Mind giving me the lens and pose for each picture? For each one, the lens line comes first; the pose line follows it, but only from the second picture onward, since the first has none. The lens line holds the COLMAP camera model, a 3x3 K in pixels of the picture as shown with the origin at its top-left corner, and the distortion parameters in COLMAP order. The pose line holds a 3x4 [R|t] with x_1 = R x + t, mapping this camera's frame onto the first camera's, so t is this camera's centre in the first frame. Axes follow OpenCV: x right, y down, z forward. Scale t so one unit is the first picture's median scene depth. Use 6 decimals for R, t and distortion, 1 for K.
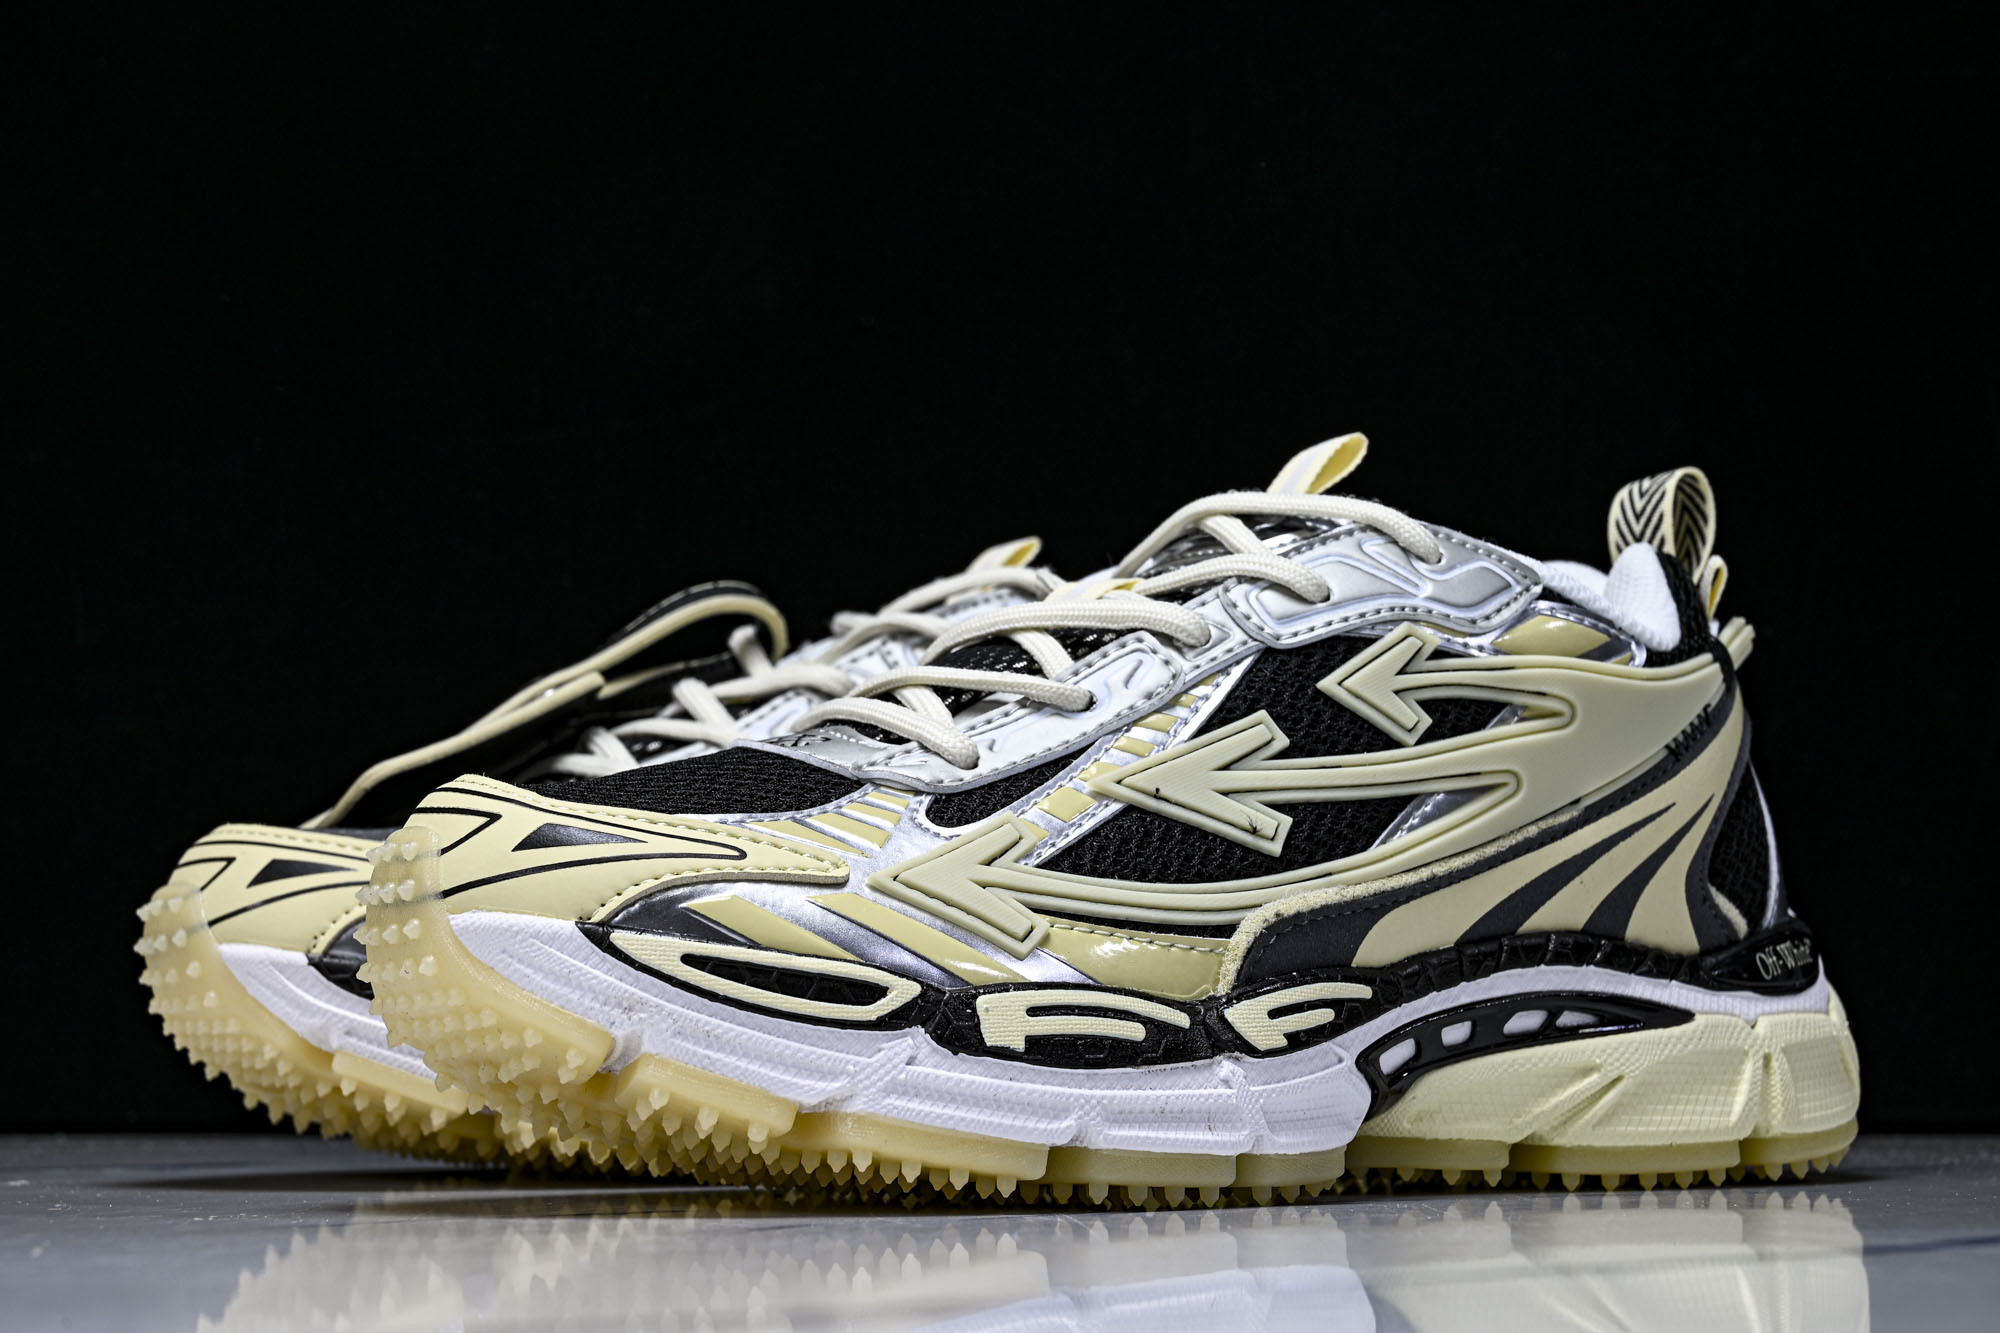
lens RADIAL K [[3143.2, 0, 996.7], [0, 3143.2, 707.3], [0, 0, 1]] dist [-0.025986, 0.615436]
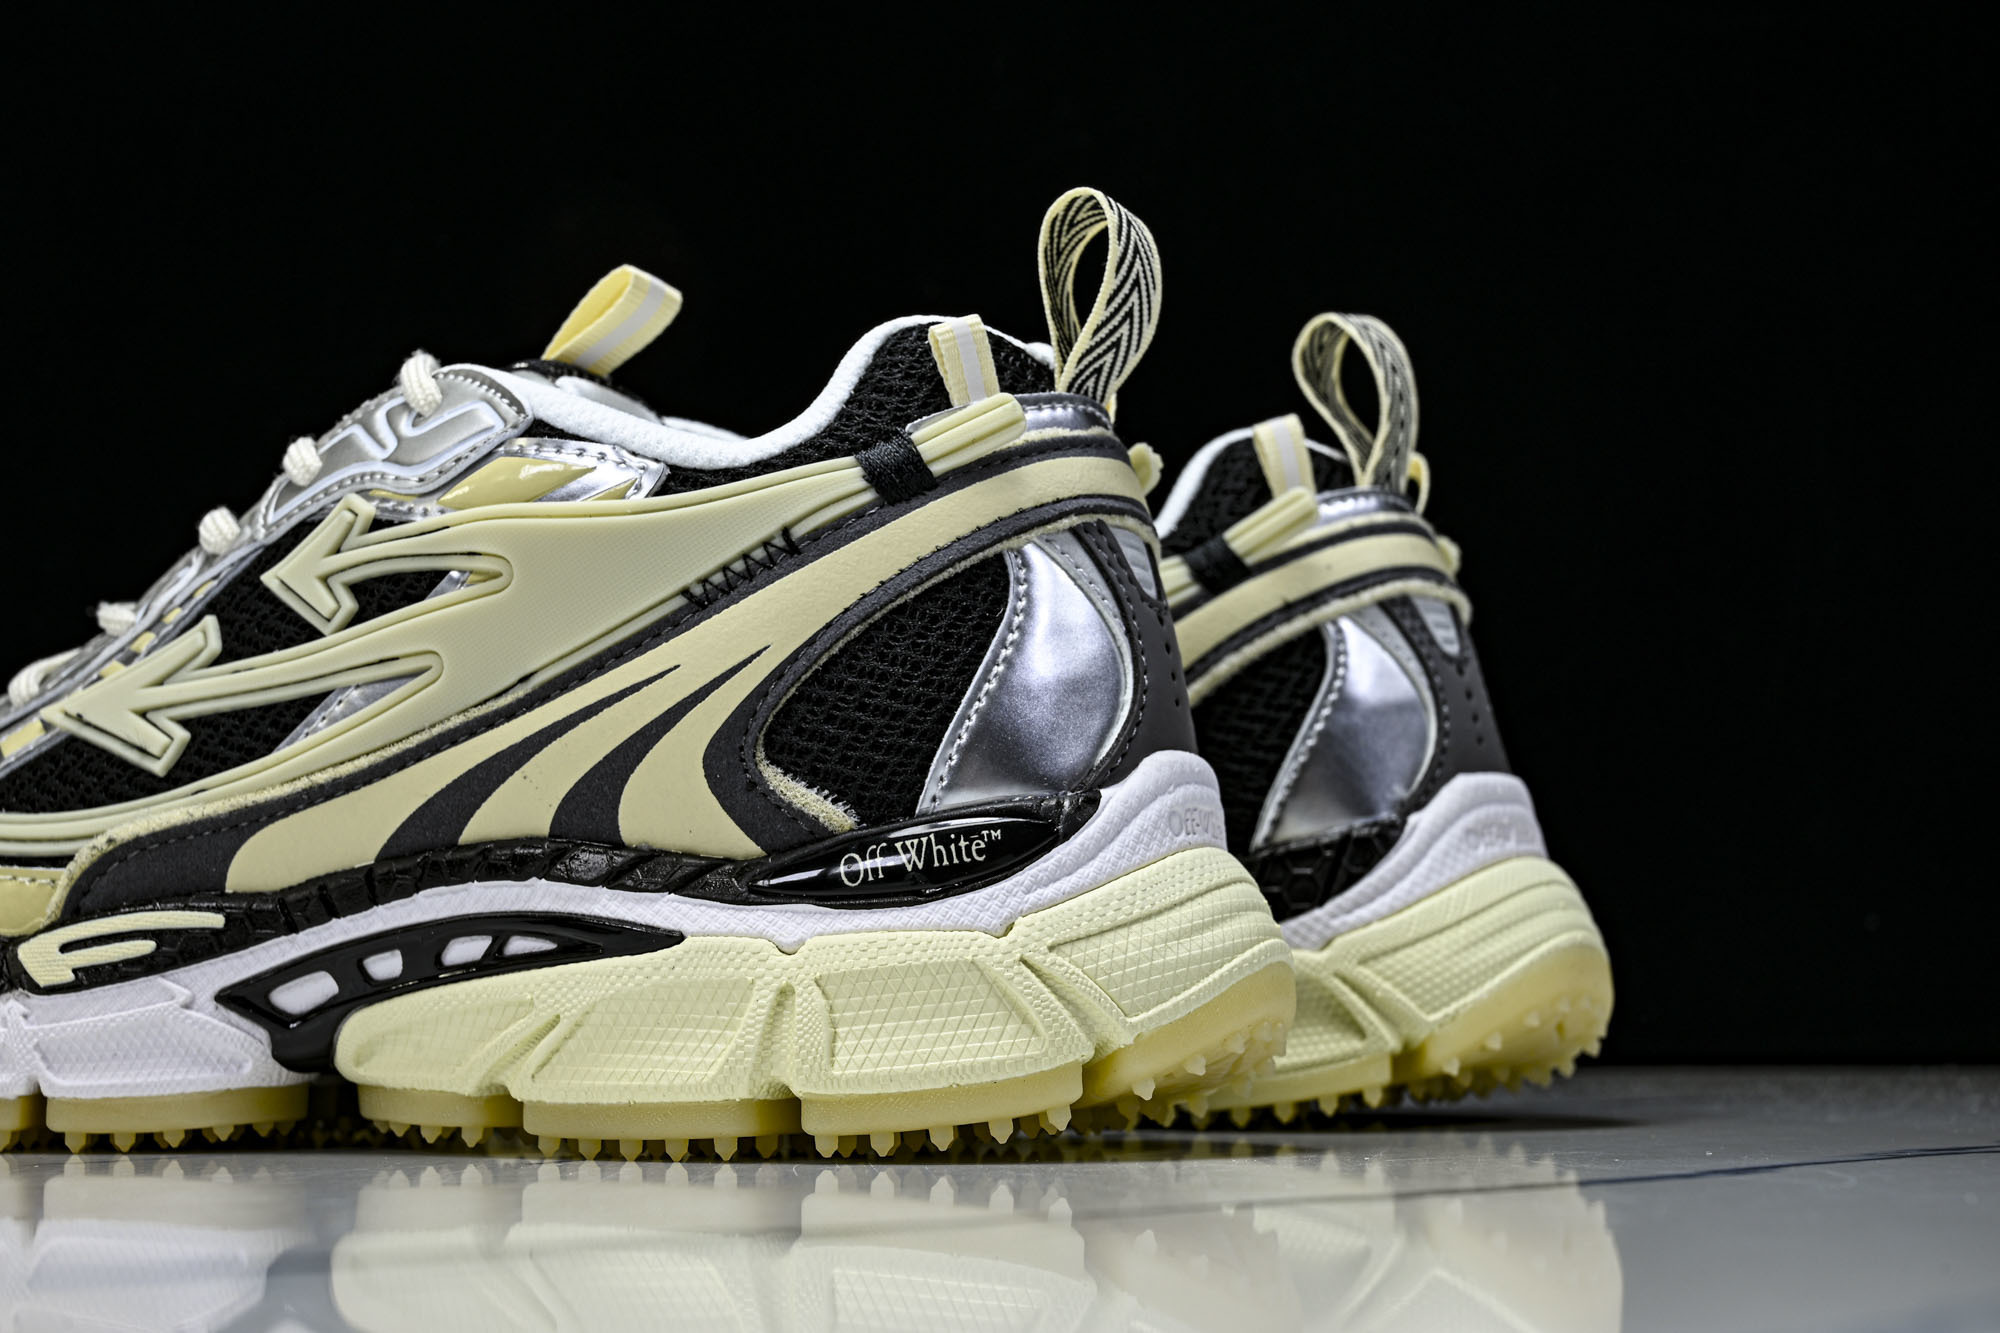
lens RADIAL K [[3143.2, 0, 996.7], [0, 3143.2, 707.3], [0, 0, 1]] dist [-0.025986, 0.615436]
pose [[0.536081, -0.072711, -0.841029, 0.968057], [0.097691, 0.994933, -0.023747, 0.071149], [0.838495, -0.069431, 0.540468, 0.687559]]
